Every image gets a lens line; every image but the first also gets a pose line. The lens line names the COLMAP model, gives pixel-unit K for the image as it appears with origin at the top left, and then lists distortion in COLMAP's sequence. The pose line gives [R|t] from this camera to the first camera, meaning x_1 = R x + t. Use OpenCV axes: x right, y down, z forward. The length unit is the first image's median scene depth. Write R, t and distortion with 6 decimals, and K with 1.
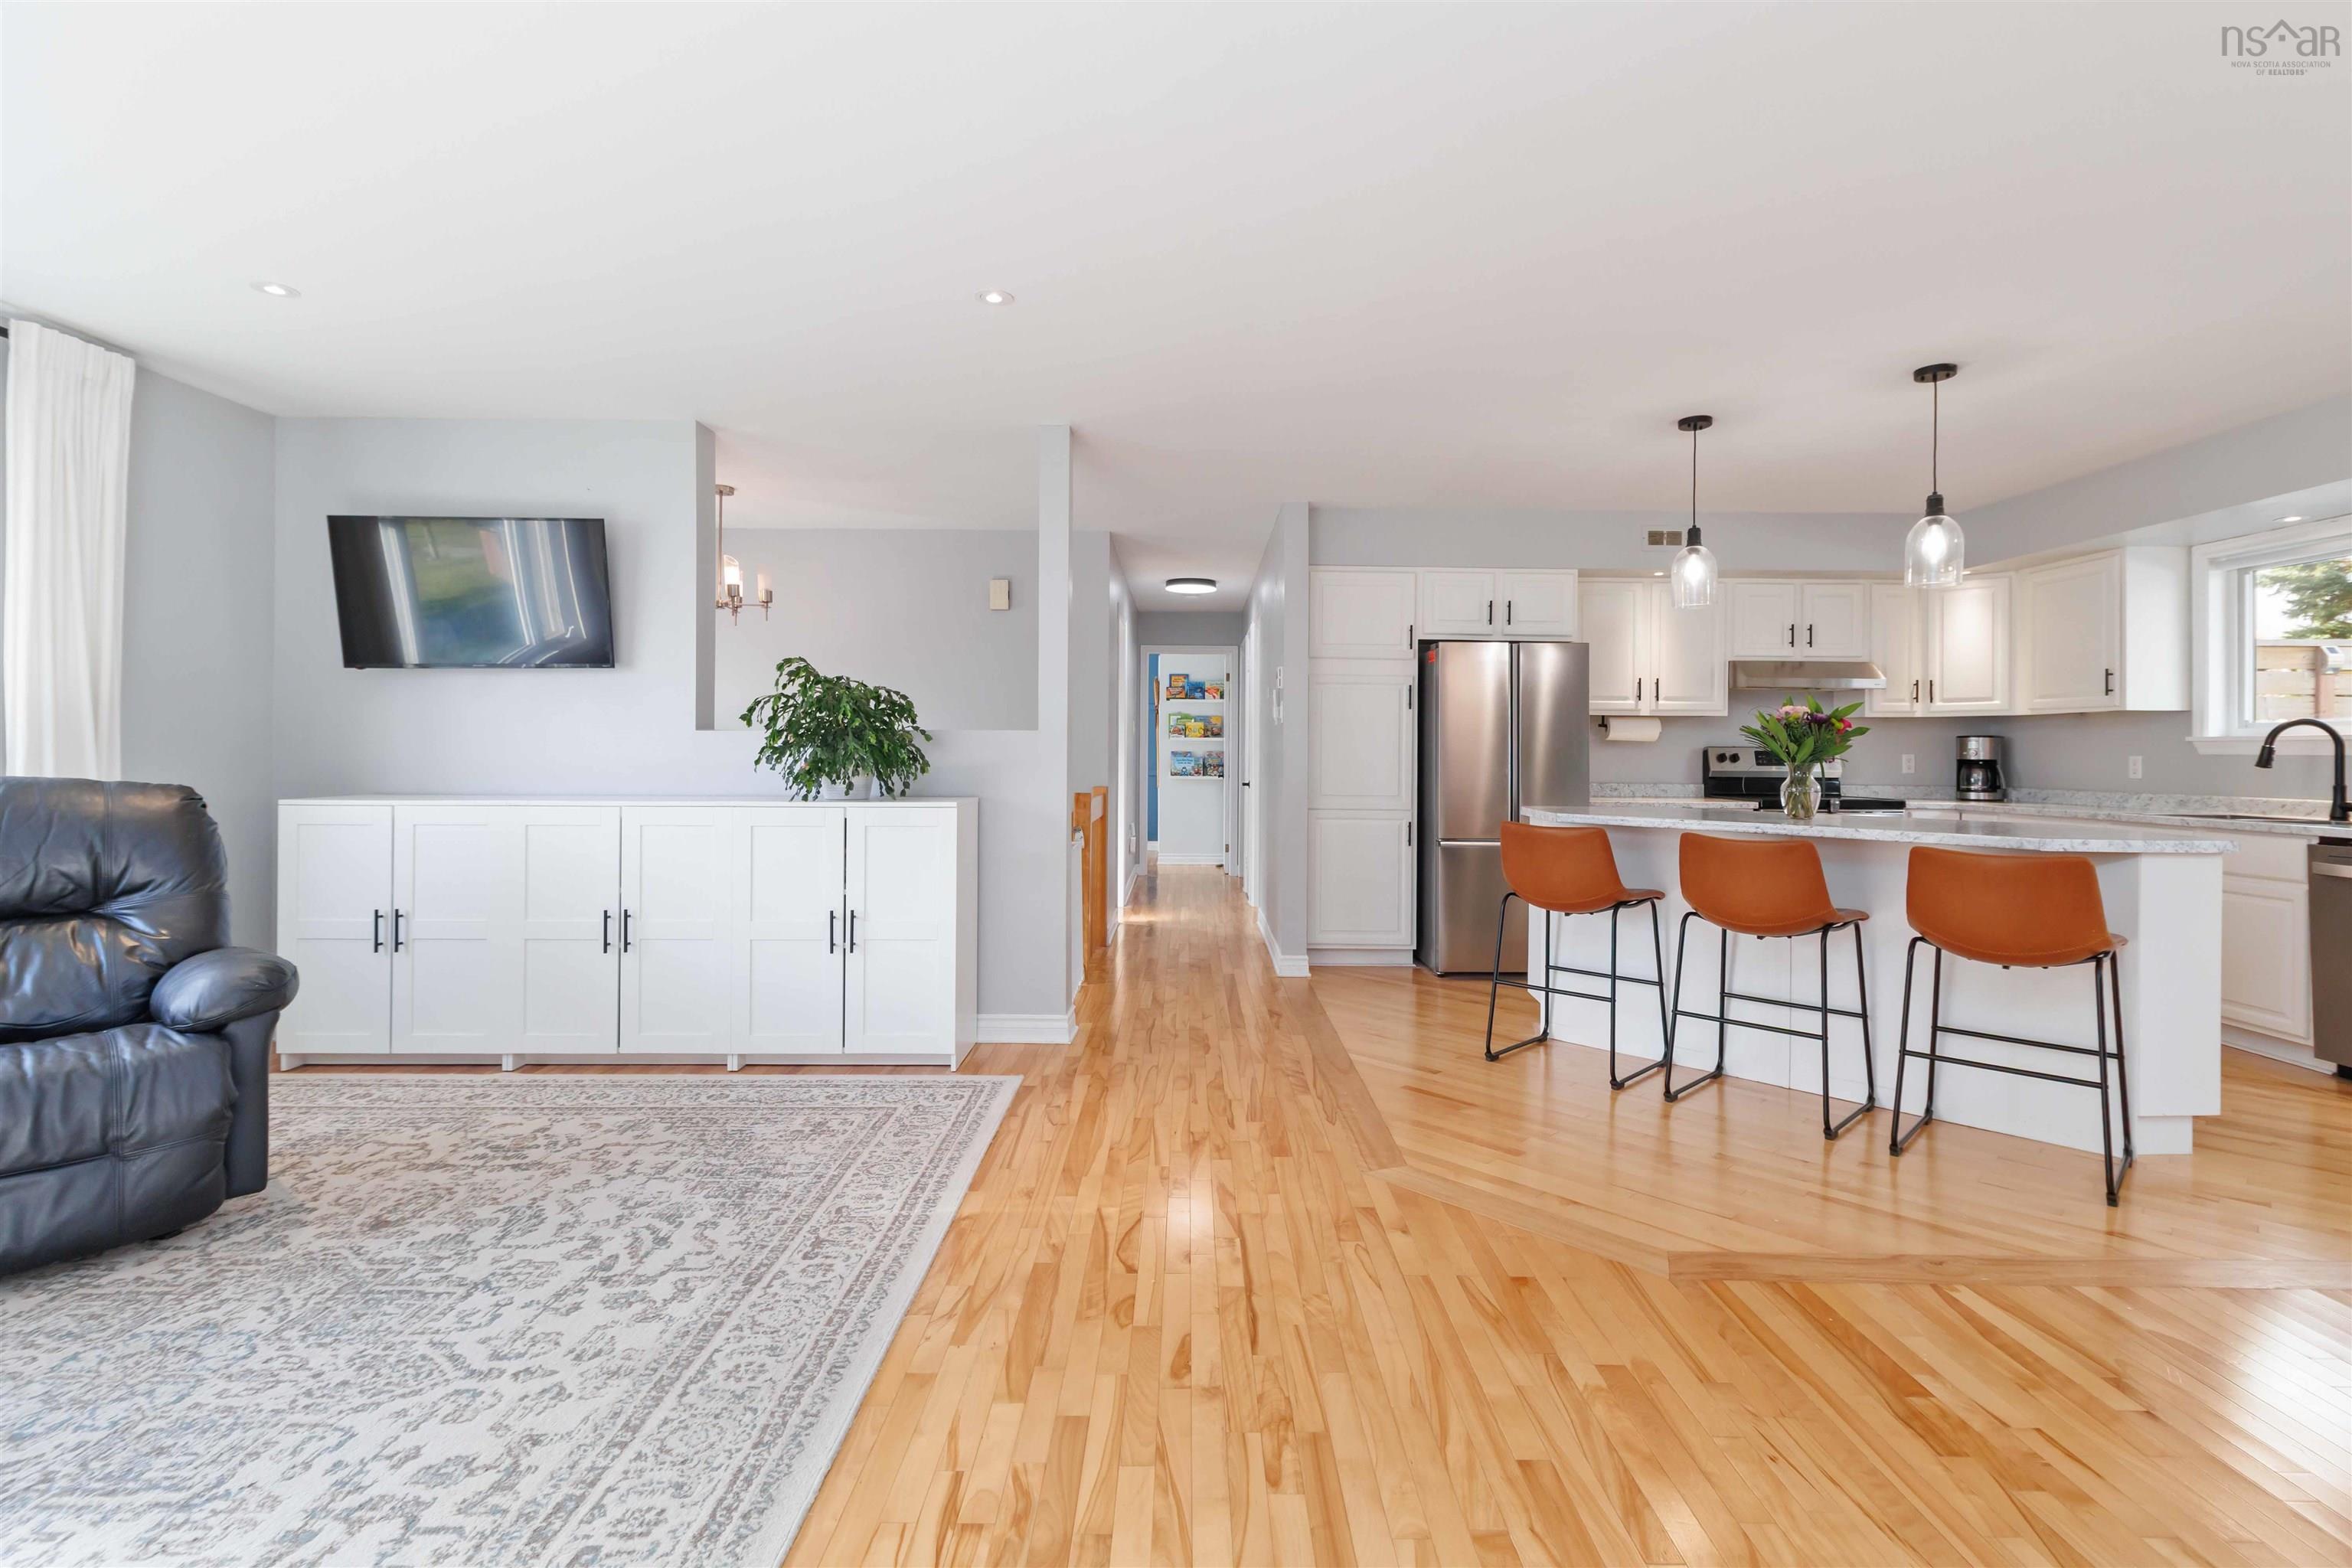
lens RADIAL K [[1104.4, 0, 1191.3], [0, 1104.4, 749.5], [0, 0, 1]] dist [0.006454, 0.002214]
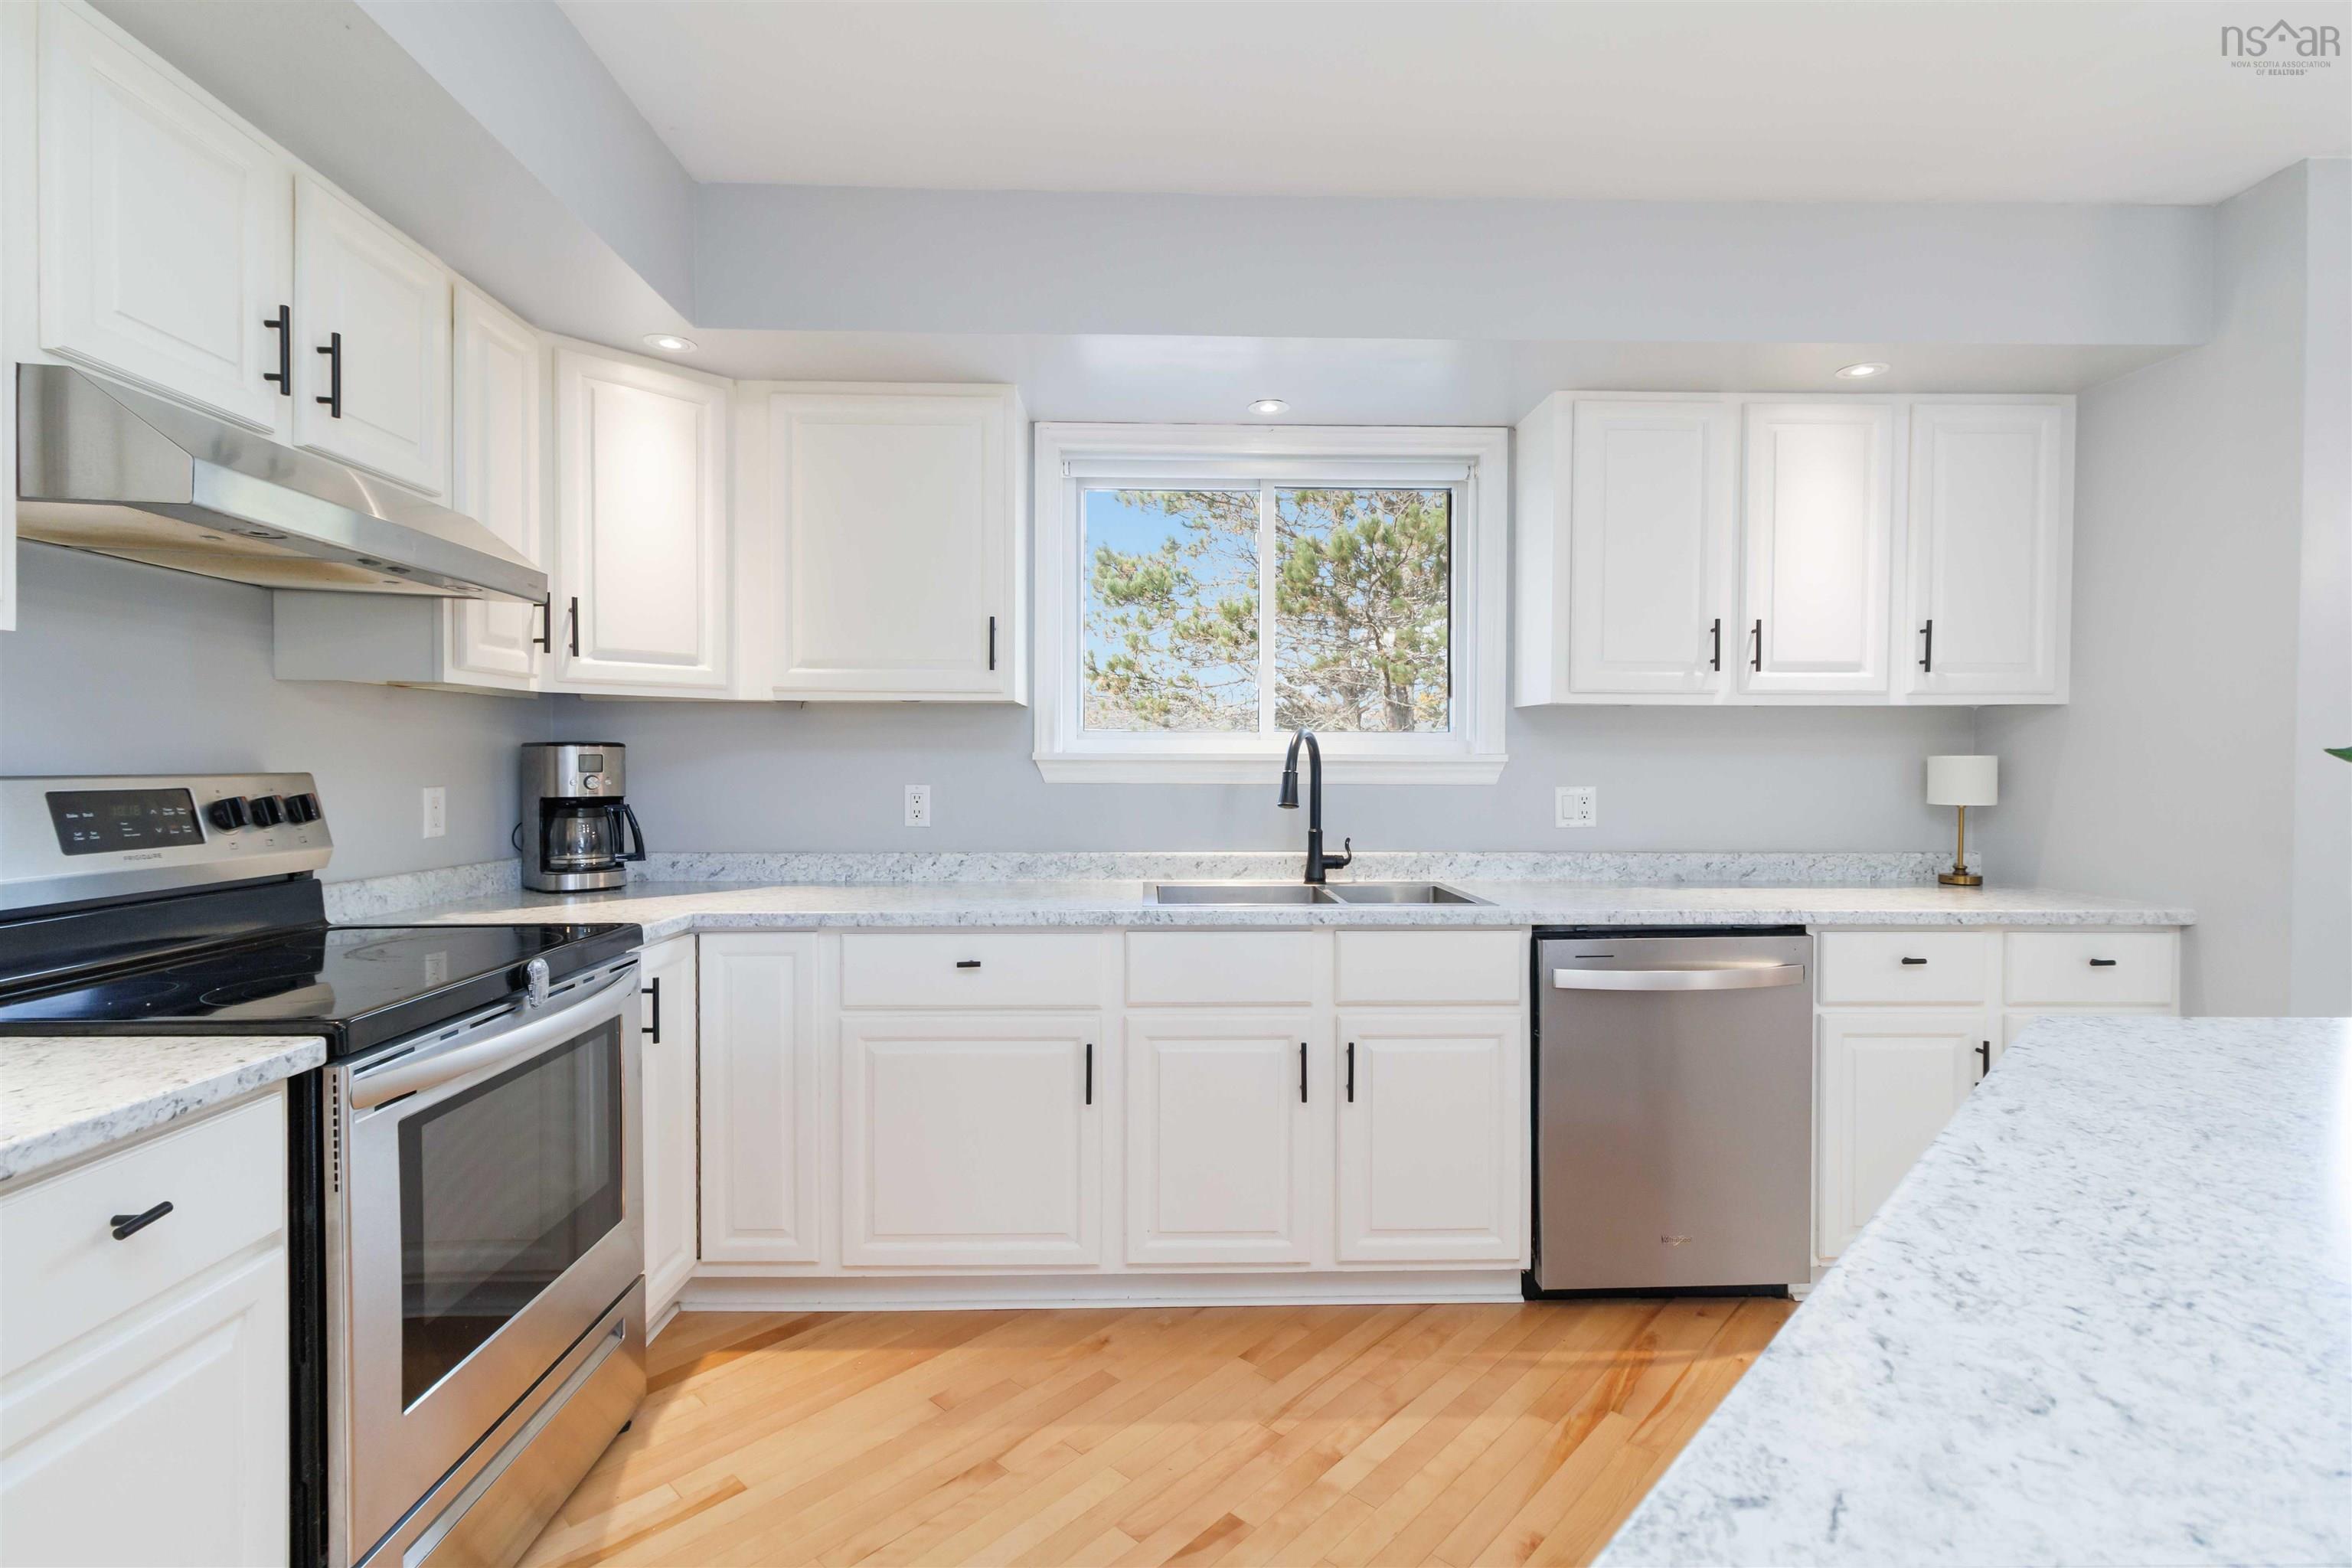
lens RADIAL K [[1104.4, 0, 1183.3], [0, 1104.4, 776.5], [0, 0, 1]] dist [0.006454, 0.002214]
pose [[-0.026164, -0.021222, 0.999432, 0.454888], [-0.005742, 0.999761, 0.021079, -0.016018], [-0.999641, -0.005187, -0.026279, 1.320510]]
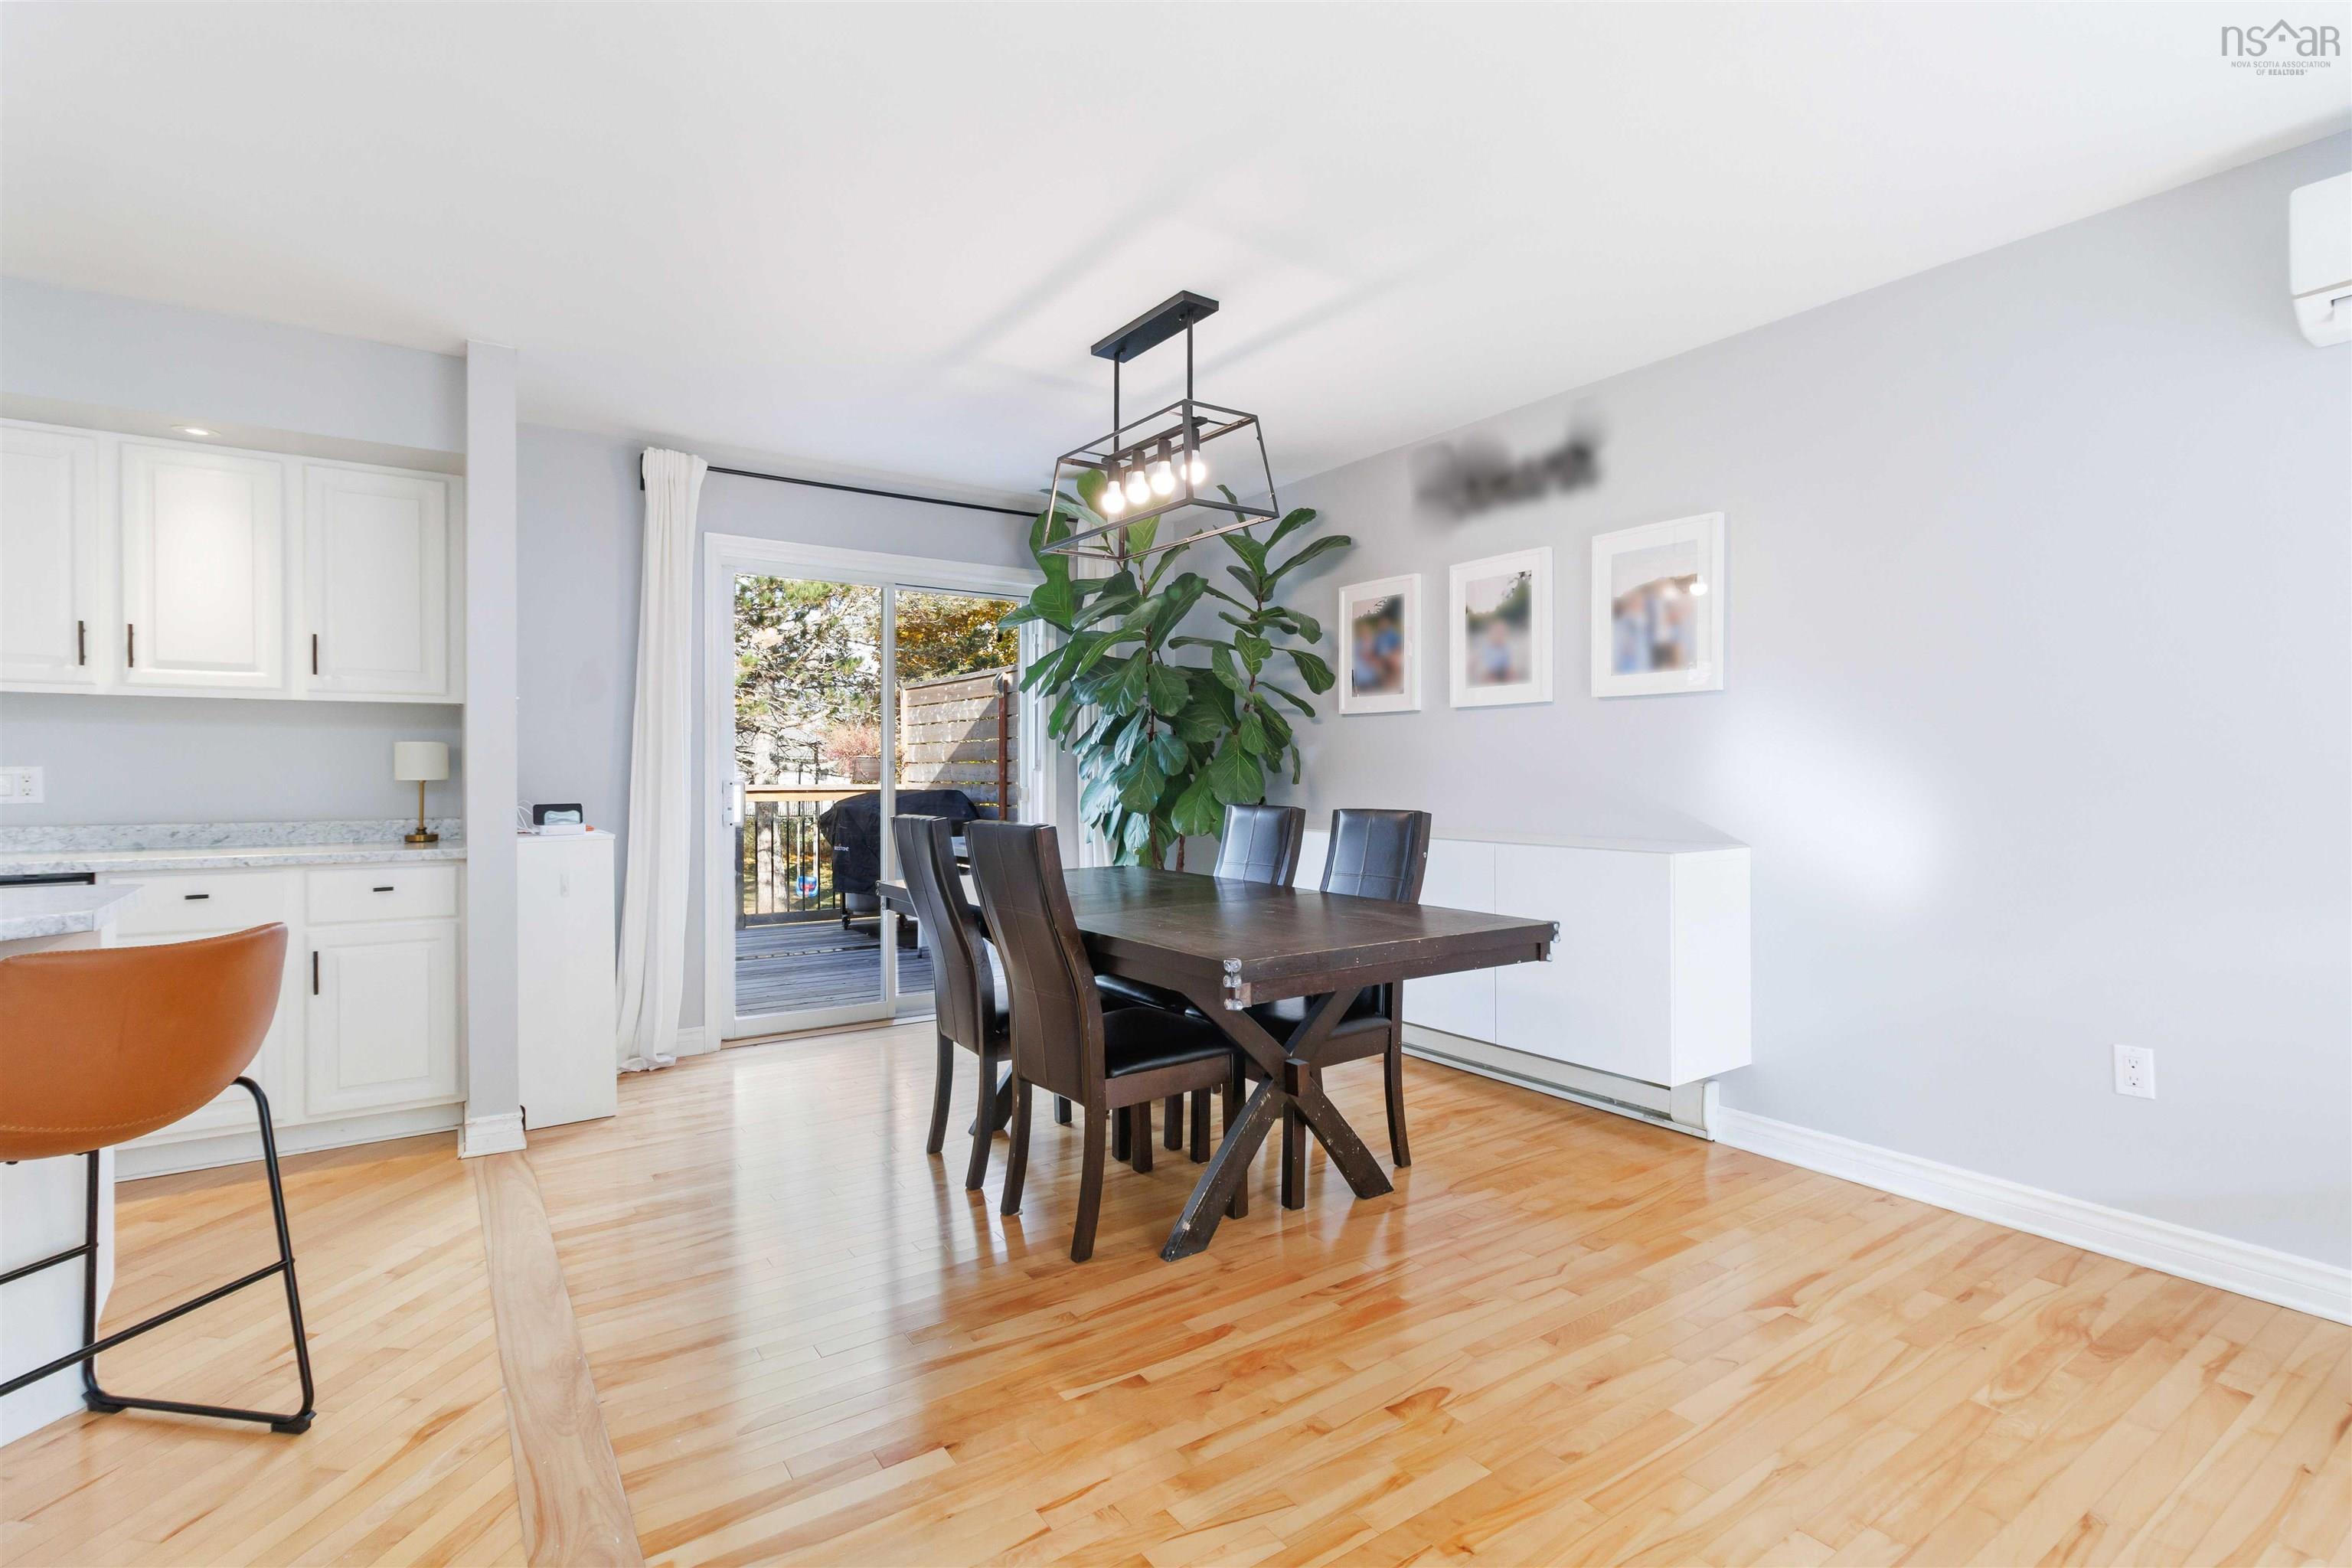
lens RADIAL K [[1104.4, 0, 1180.8], [0, 1104.4, 775.0], [0, 0, 1]] dist [0.006454, 0.002214]
pose [[-0.563676, -0.007865, 0.825958, -0.021730], [-0.004864, 0.999969, 0.006202, 0.003736], [-0.825982, -0.000521, -0.563697, 0.730280]]
